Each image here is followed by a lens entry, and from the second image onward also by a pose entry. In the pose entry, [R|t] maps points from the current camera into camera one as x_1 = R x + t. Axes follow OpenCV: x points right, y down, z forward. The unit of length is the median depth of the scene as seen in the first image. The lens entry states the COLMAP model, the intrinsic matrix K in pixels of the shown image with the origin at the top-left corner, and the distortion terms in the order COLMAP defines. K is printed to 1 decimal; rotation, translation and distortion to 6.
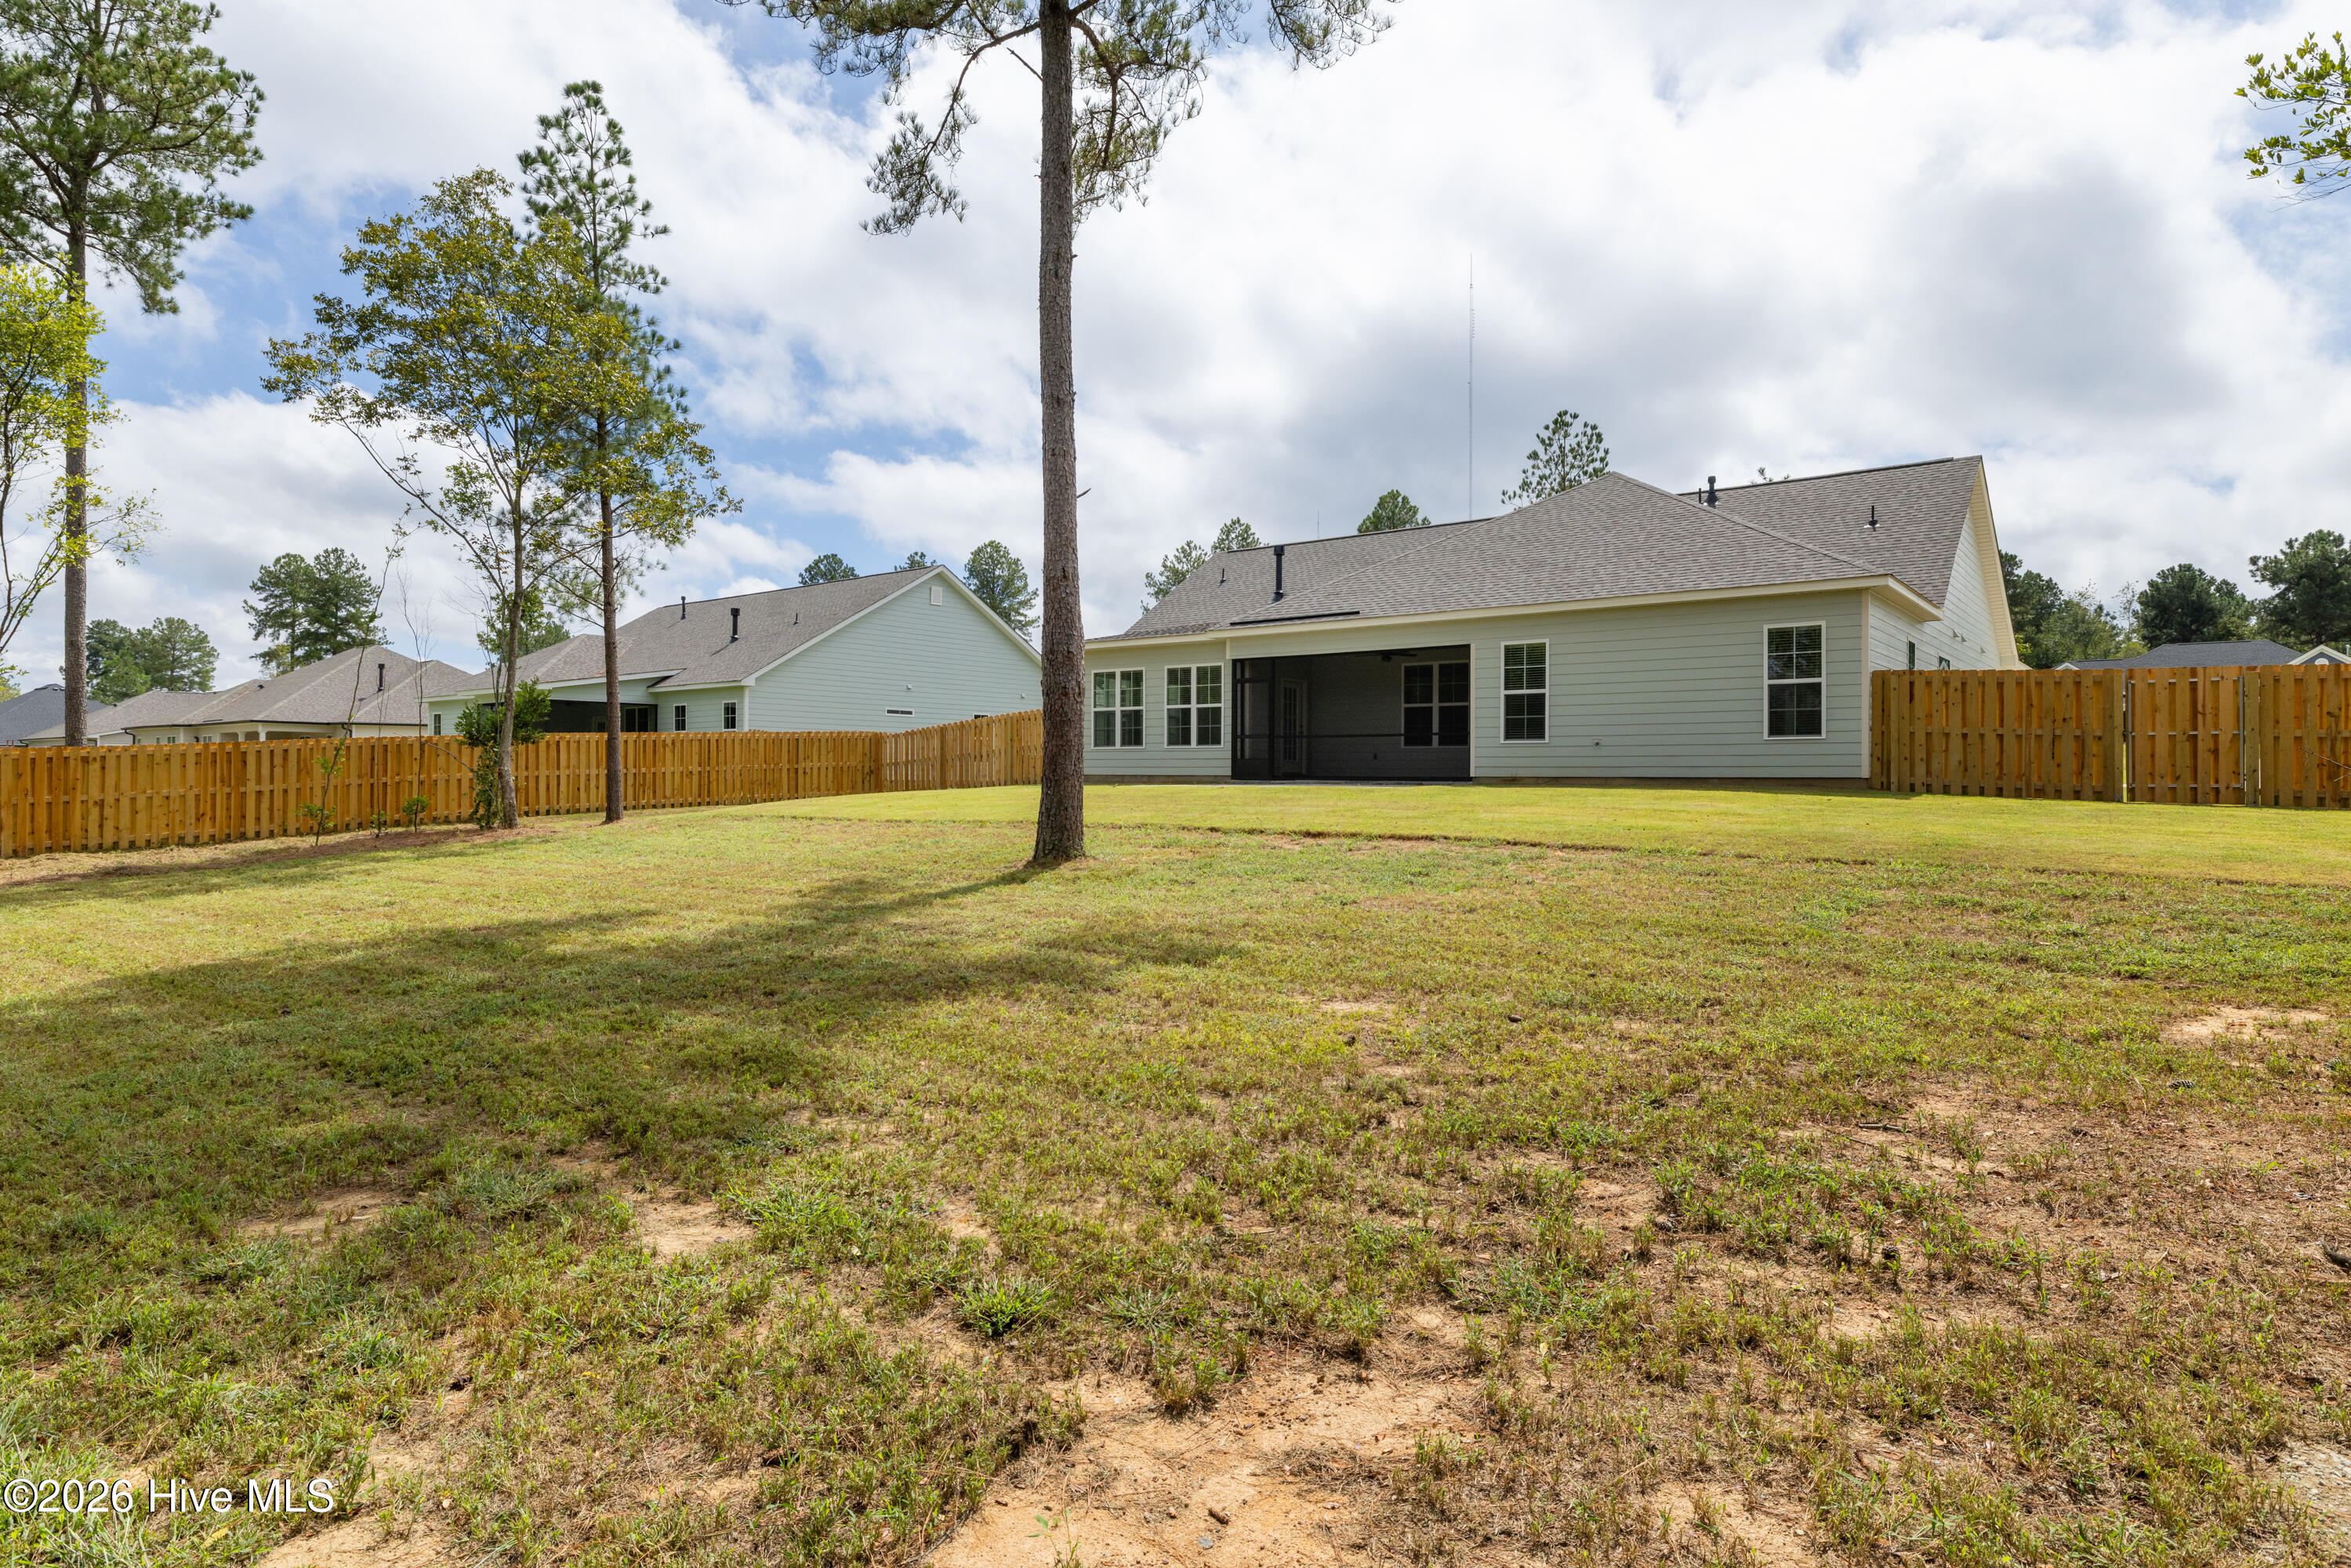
lens RADIAL K [[1283.8, 0, 1178.5], [0, 1283.8, 787.4], [0, 0, 1]] dist [-0.006876, -0.000880]
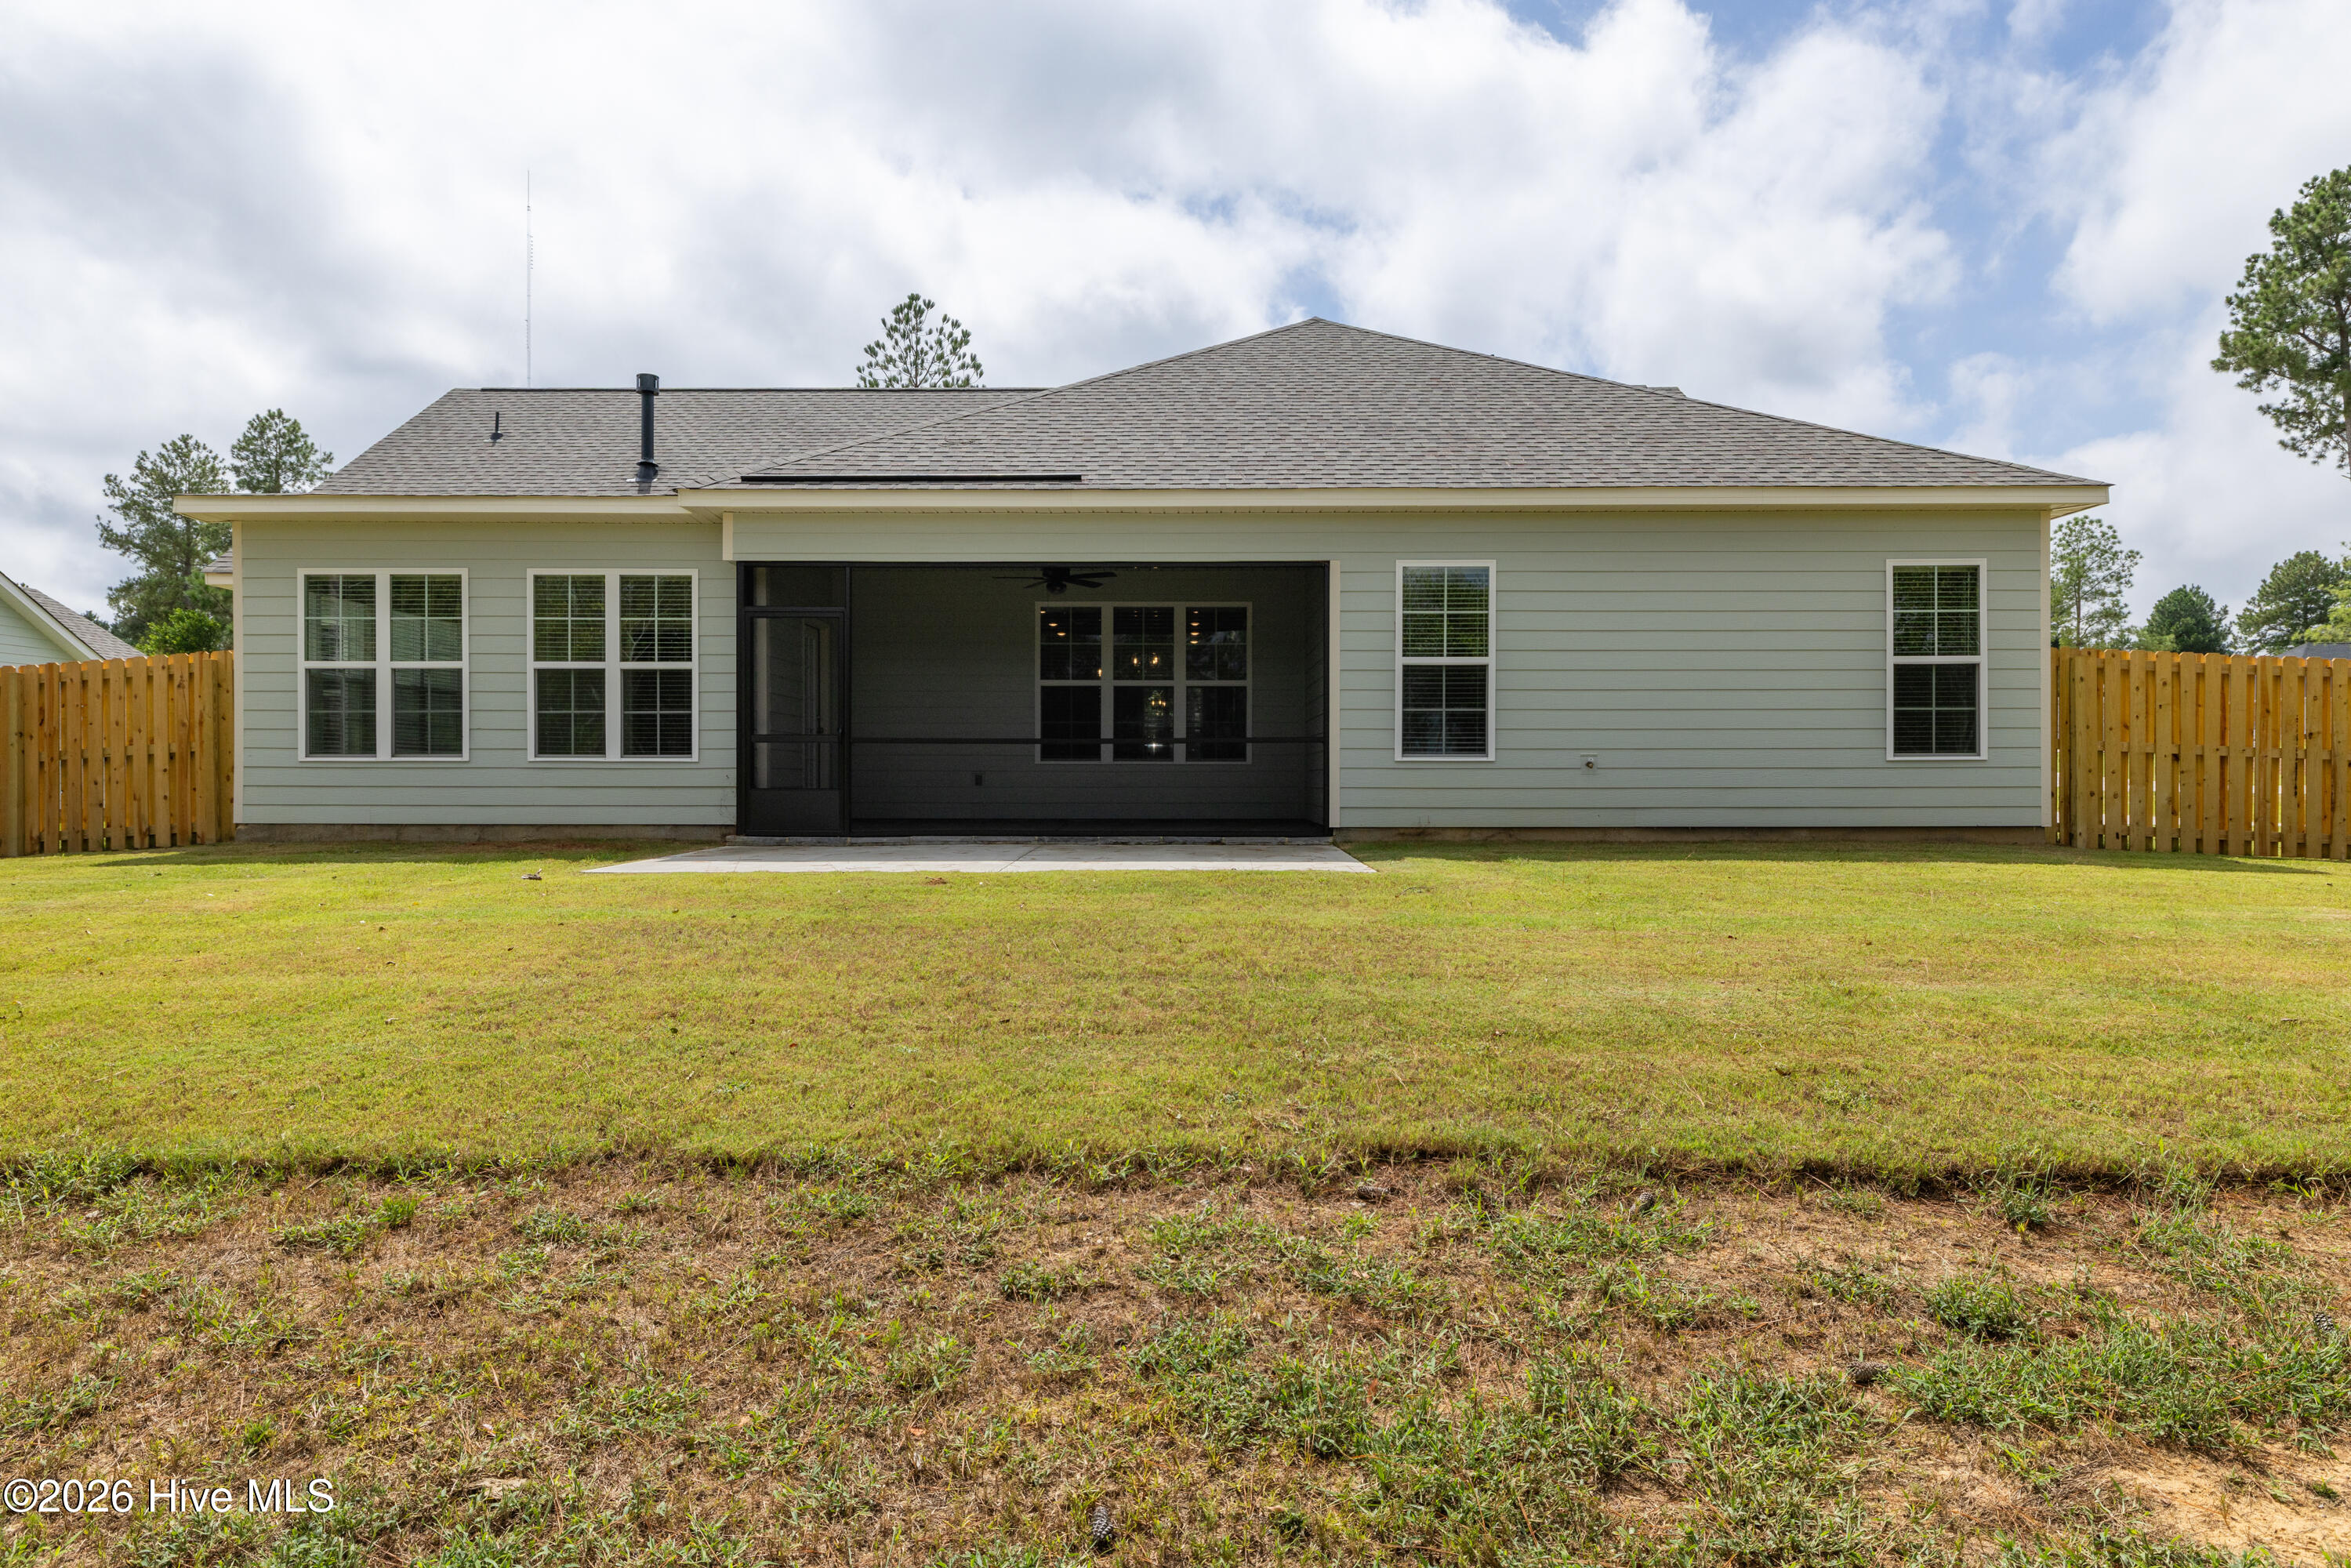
lens RADIAL K [[1381.9, 0, 1188.1], [0, 1381.9, 778.9], [0, 0, 1]] dist [0.018801, -0.004061]
pose [[0.796486, -0.007948, 0.604605, -0.129585], [0.008700, 0.999961, 0.001685, -0.026135], [-0.604594, 0.003918, 0.796524, 0.554452]]
